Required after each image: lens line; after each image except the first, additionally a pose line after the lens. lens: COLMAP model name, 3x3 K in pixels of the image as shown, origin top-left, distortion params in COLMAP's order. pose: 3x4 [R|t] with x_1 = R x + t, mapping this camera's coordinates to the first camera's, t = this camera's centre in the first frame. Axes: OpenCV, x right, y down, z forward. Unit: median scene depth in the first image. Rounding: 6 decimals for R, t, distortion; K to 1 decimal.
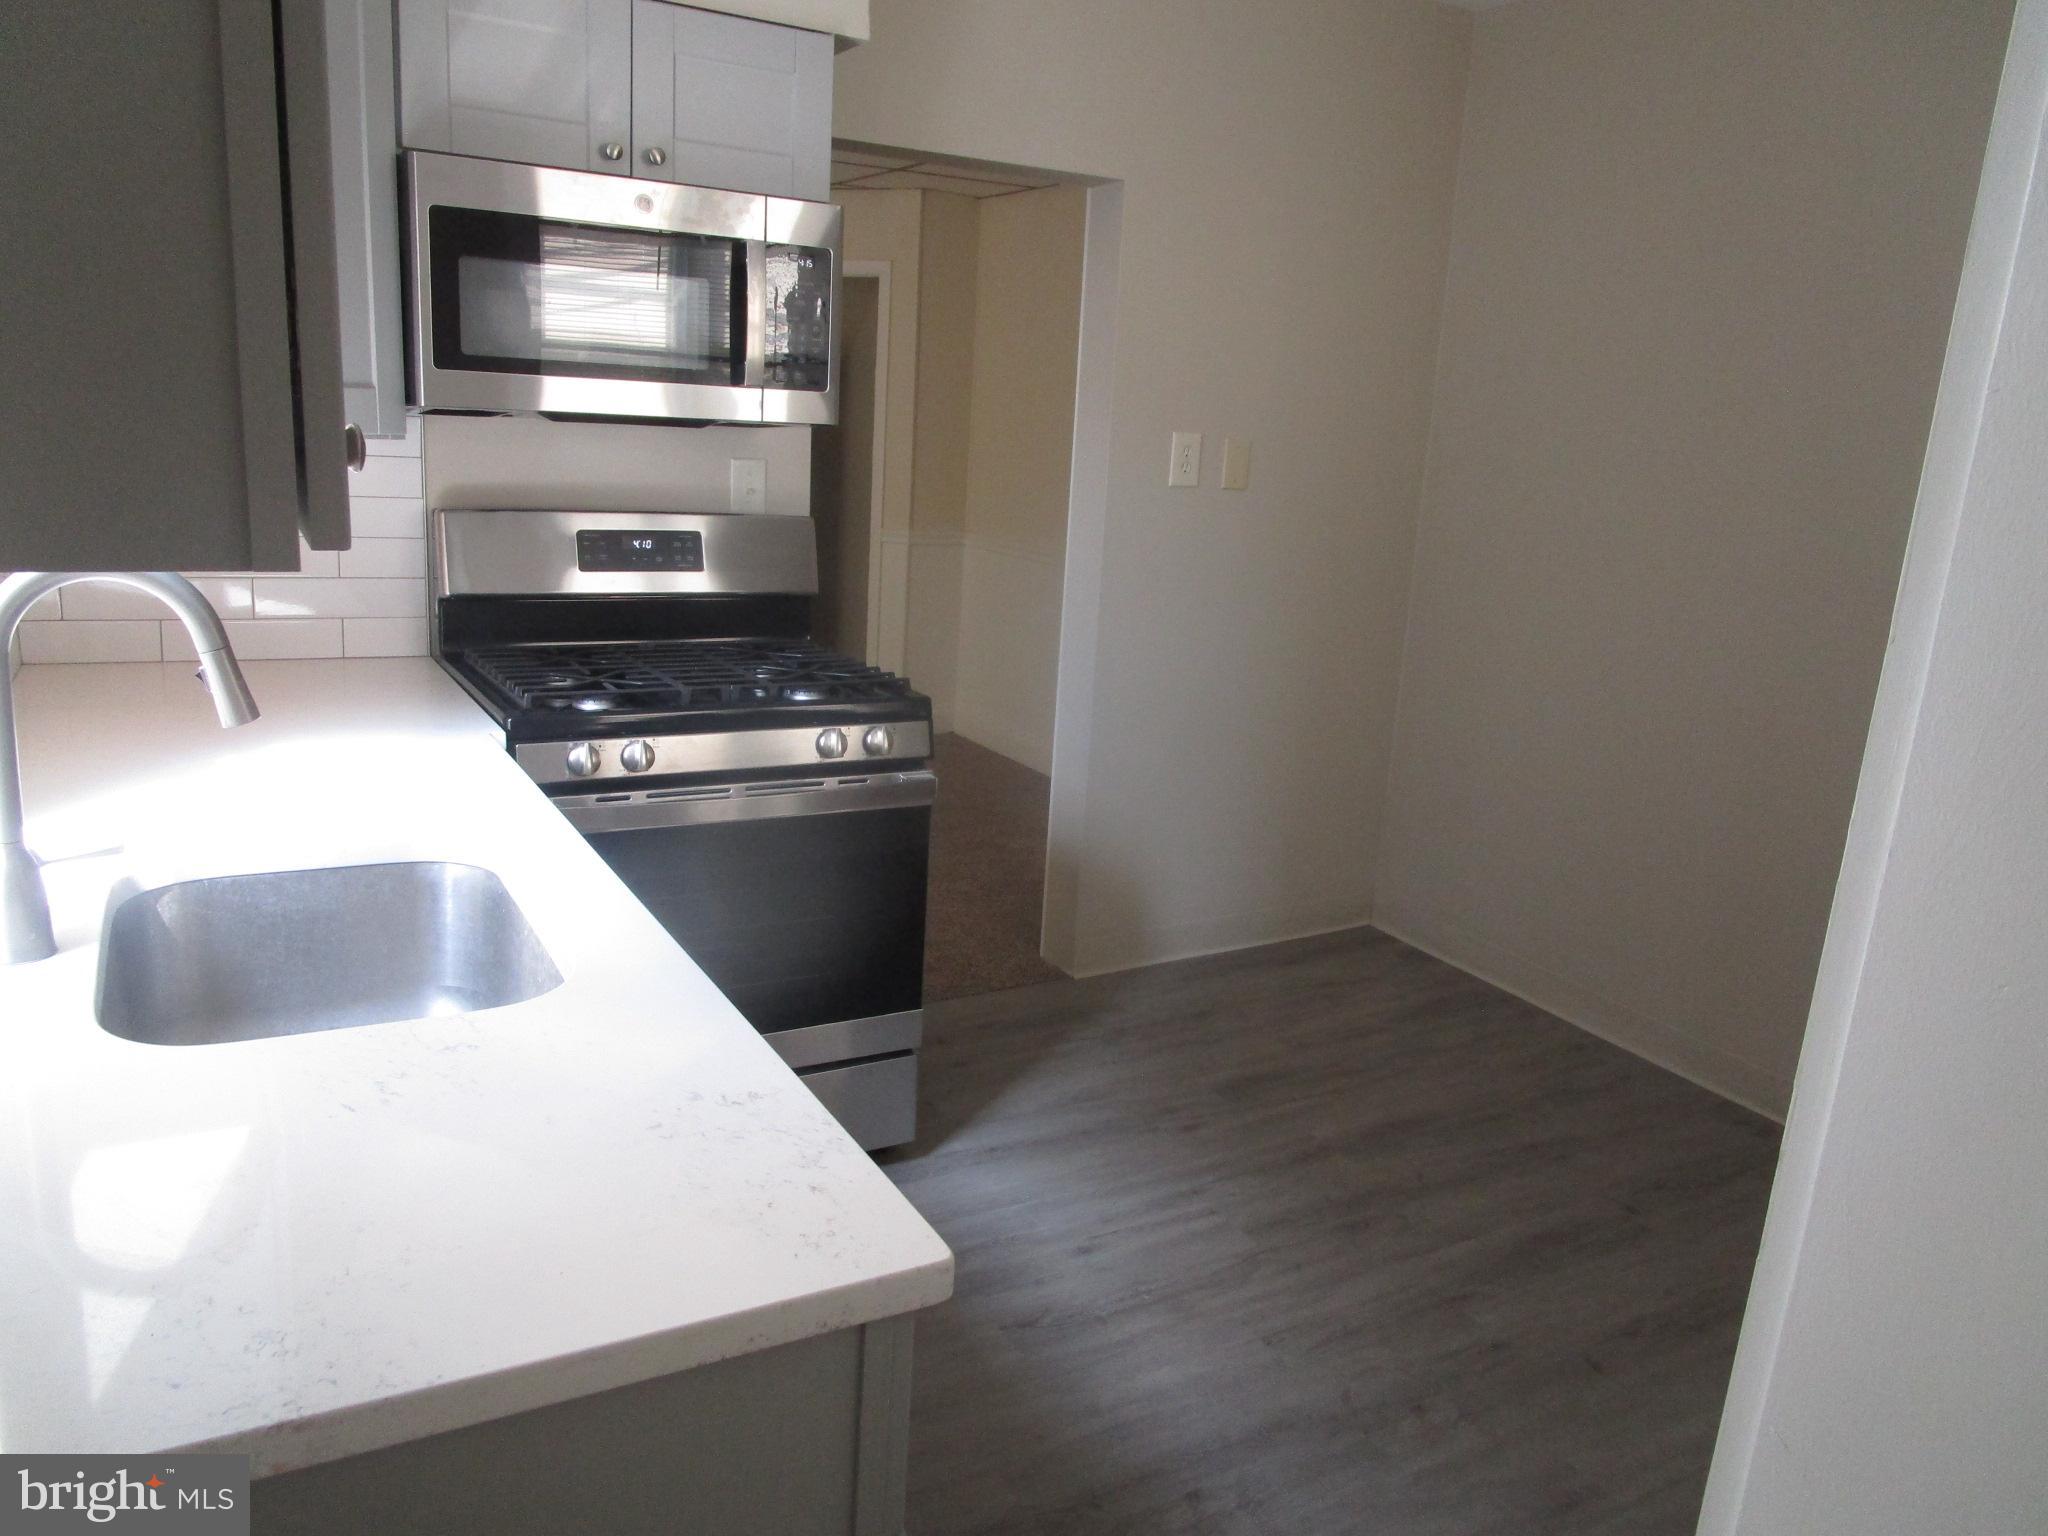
lens RADIAL K [[1459.4, 0, 1024.0], [0, 1459.4, 768.0], [0, 0, 1]] dist [-0.019868, -0.002581]
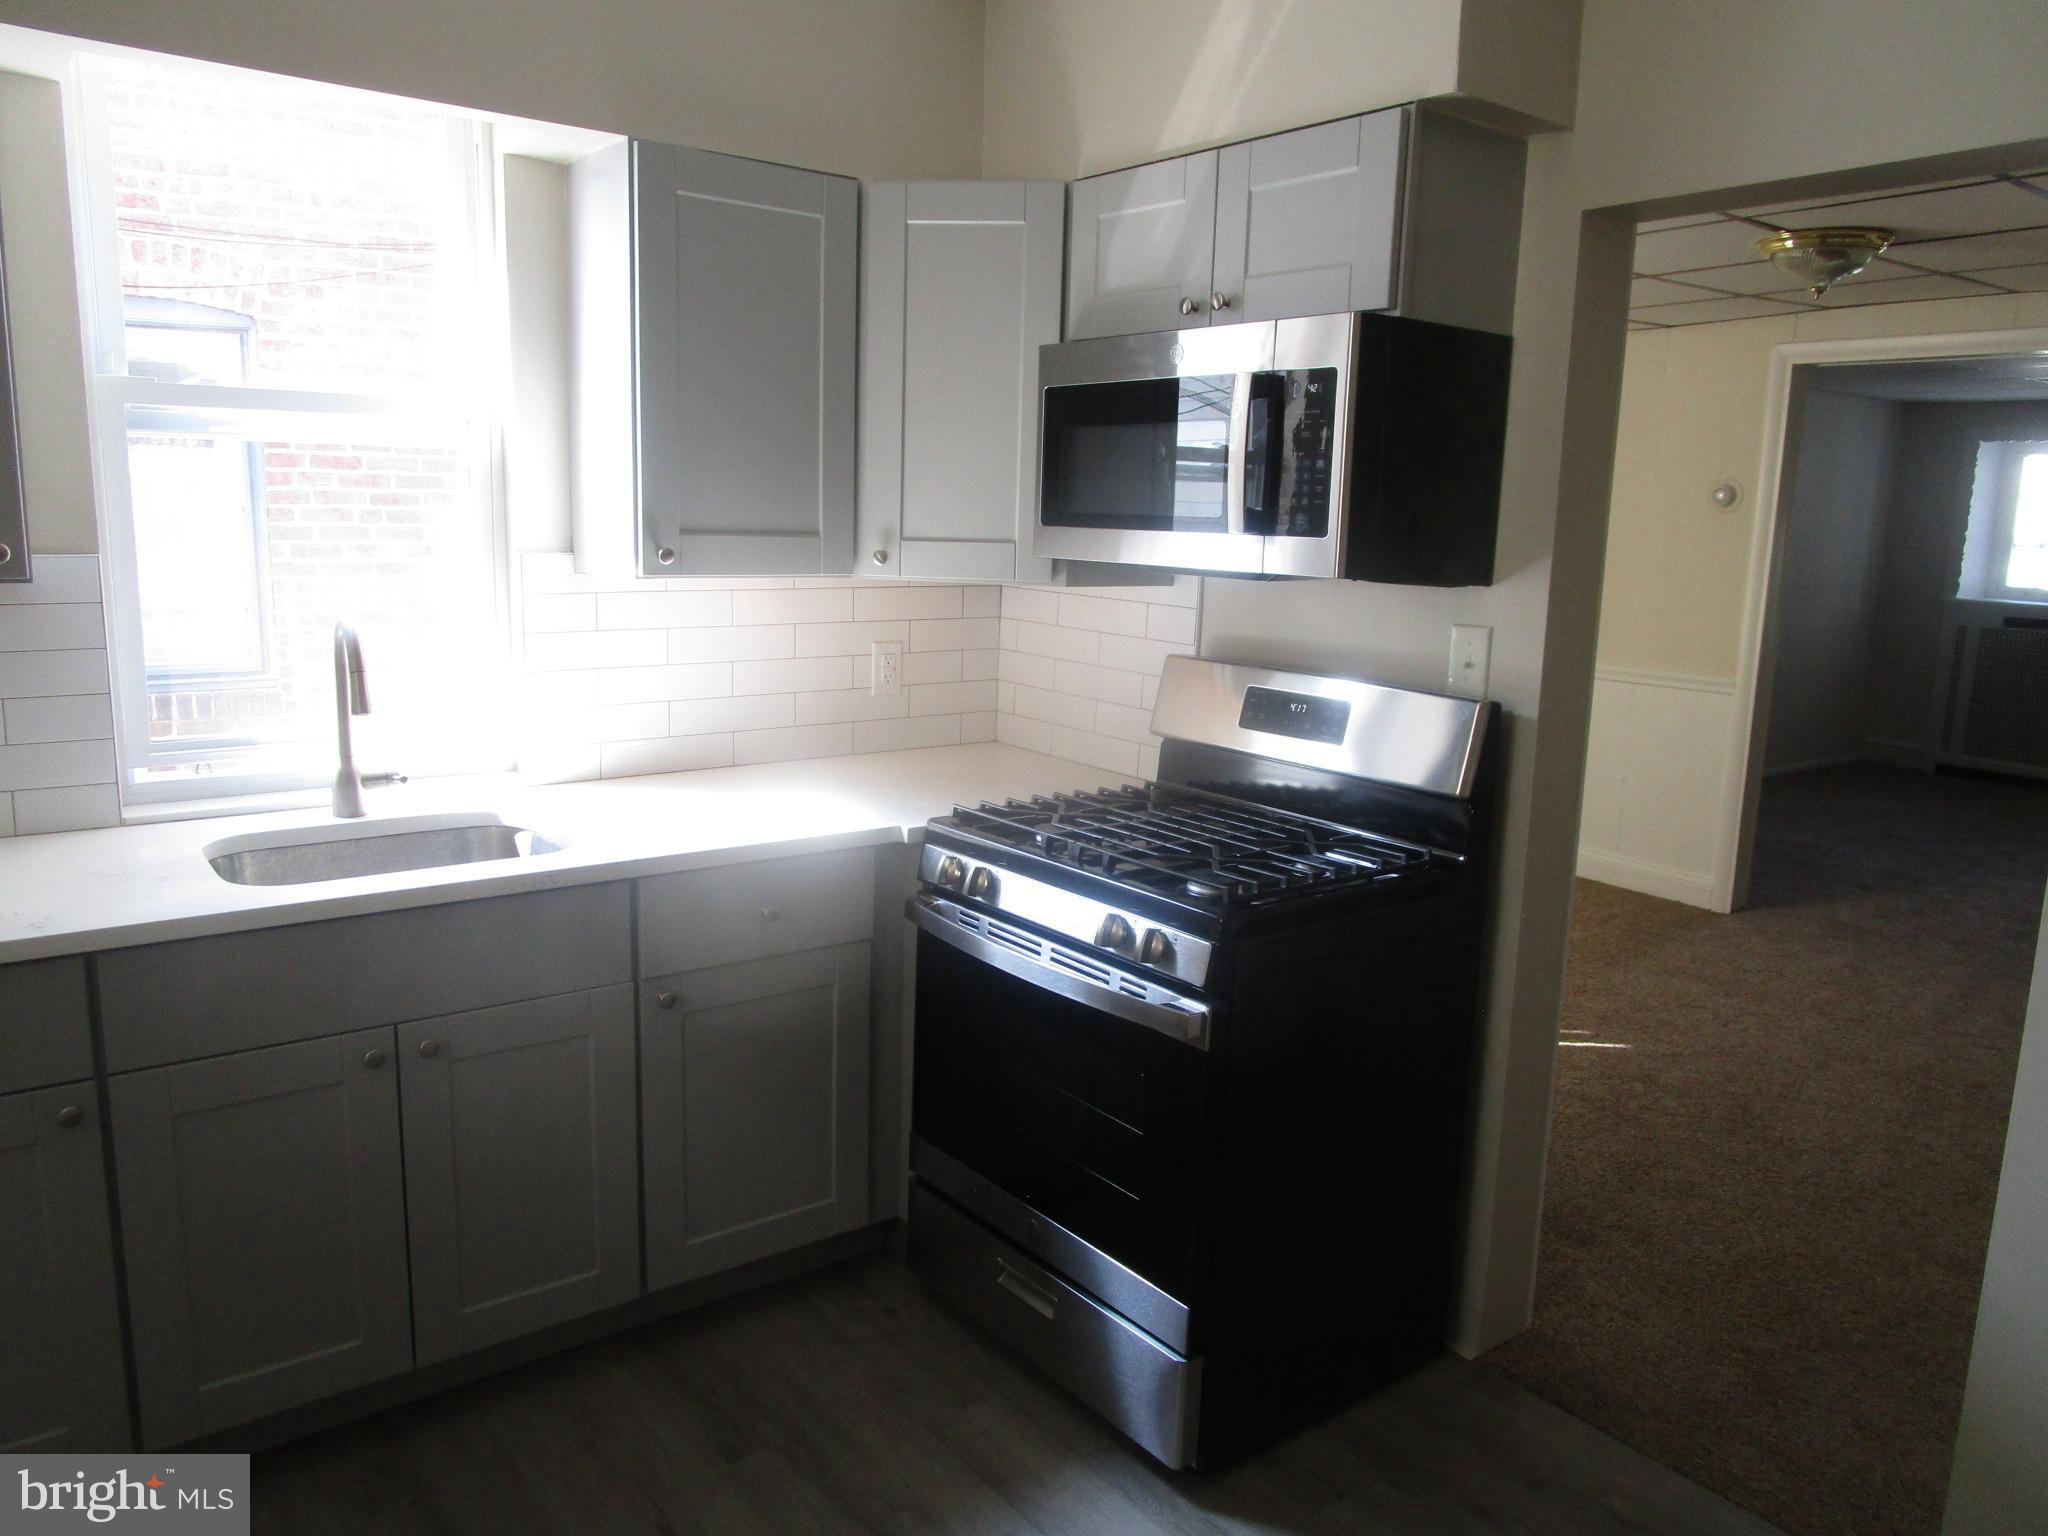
lens RADIAL K [[1459.4, 0, 1024.0], [0, 1459.4, 768.0], [0, 0, 1]] dist [-0.019868, -0.002581]
pose [[0.165501, 0.119294, -0.978968, 0.678730], [-0.255237, 0.964018, 0.074323, -0.155529], [0.952609, 0.237569, 0.189994, 0.736394]]
